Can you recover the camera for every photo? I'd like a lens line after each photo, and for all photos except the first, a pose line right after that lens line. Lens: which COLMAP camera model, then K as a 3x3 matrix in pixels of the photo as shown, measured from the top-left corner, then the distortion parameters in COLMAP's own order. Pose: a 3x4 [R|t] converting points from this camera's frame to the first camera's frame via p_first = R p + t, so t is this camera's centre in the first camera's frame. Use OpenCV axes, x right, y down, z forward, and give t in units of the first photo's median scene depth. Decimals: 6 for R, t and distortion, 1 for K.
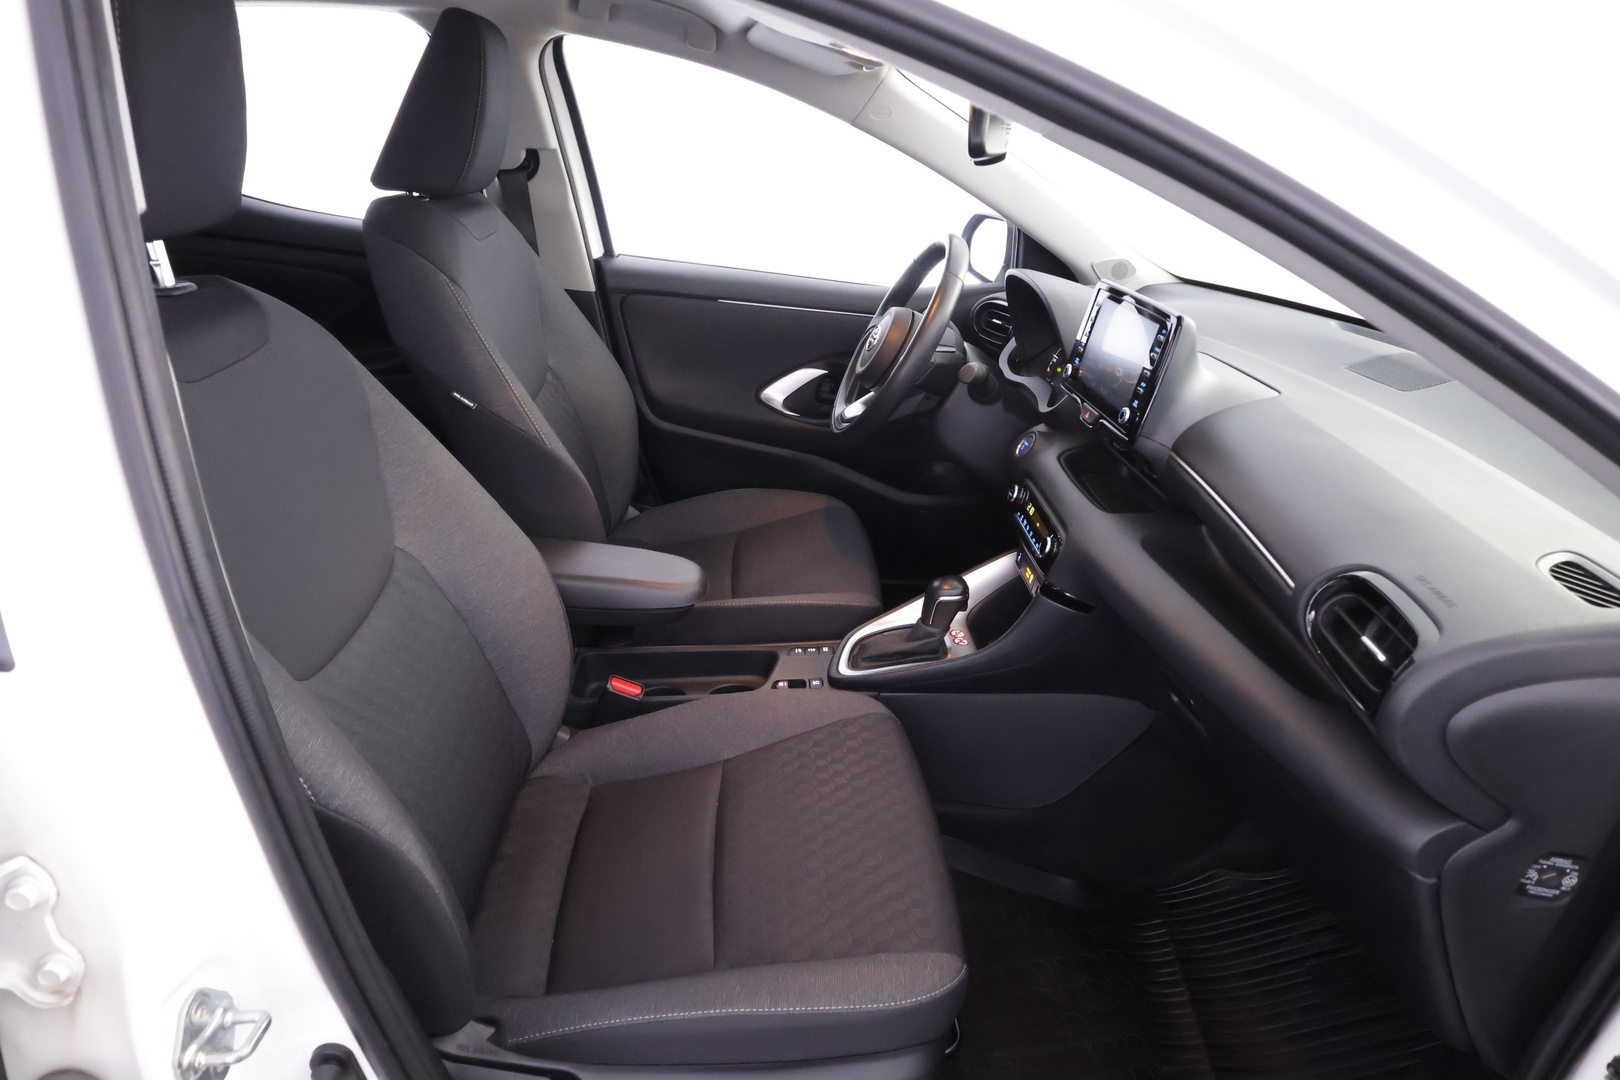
lens RADIAL K [[1008.6, 0, 810.0], [0, 1008.6, 540.0], [0, 0, 1]] dist [-0.001919, -0.000268]
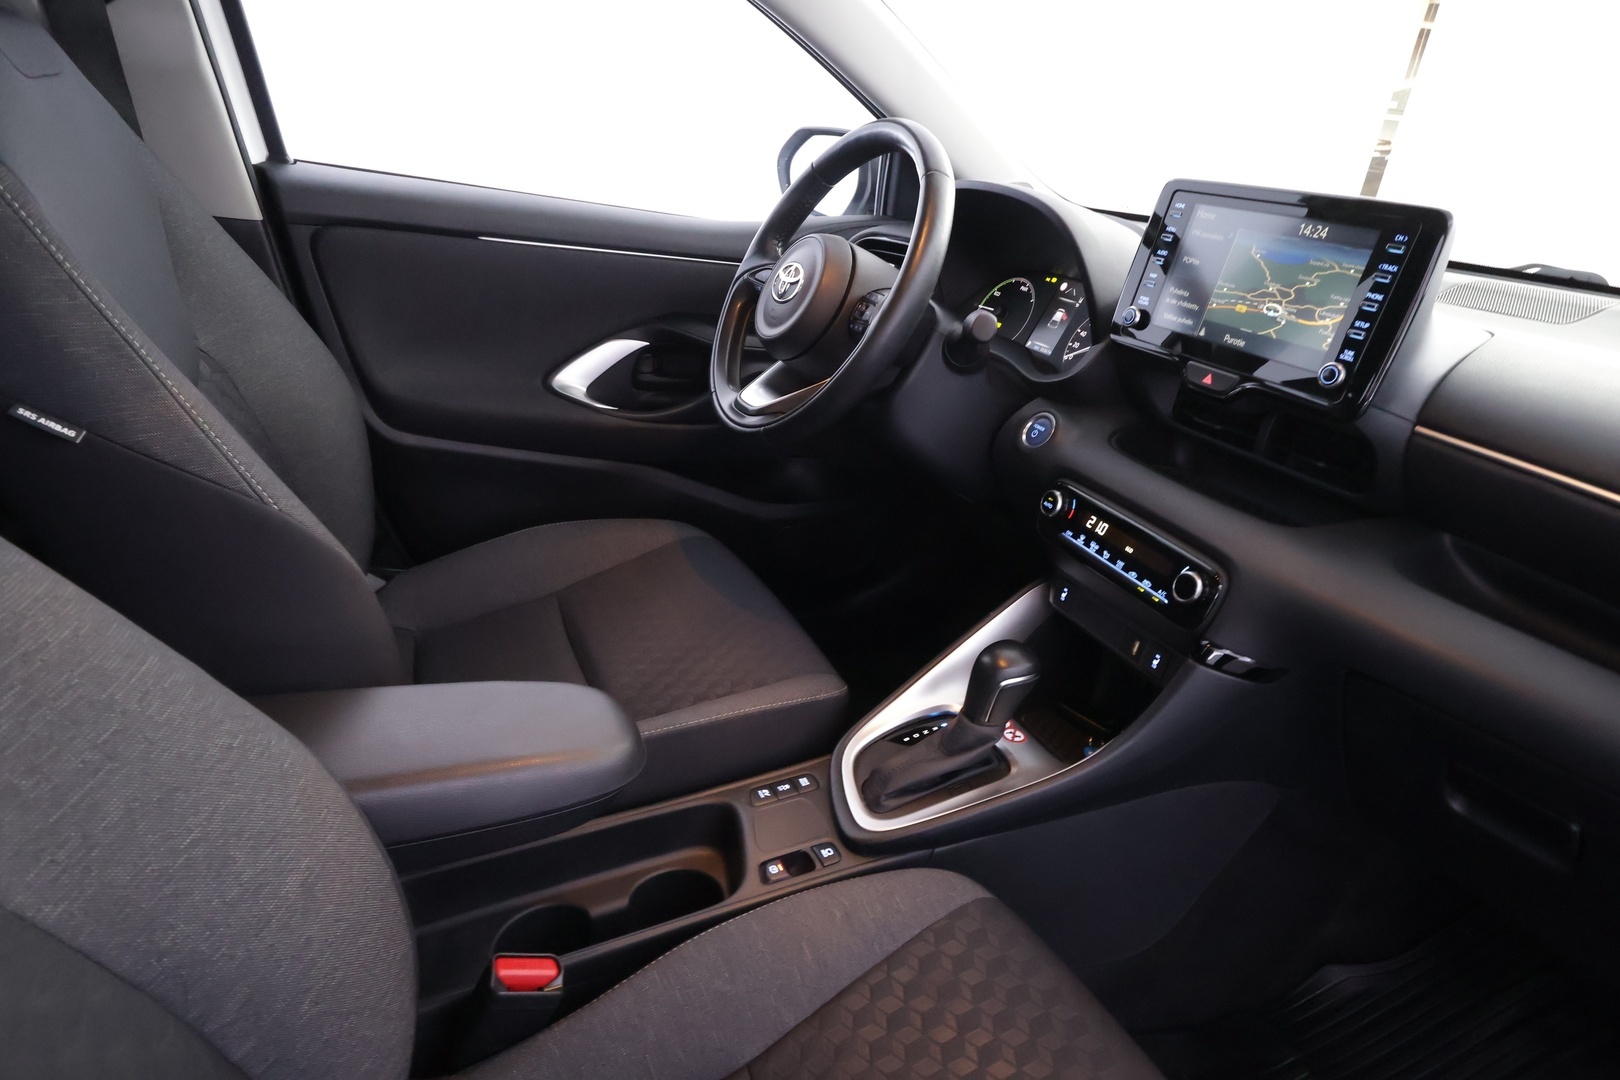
lens RADIAL K [[955.9, 0, 810.0], [0, 955.9, 540.0], [0, 0, 1]] dist [0.000464, 0.002059]
pose [[0.922347, -0.116541, 0.368367, -0.171193], [0.106720, 0.993178, 0.047000, -0.063411], [-0.371332, -0.004039, 0.928492, 0.427573]]
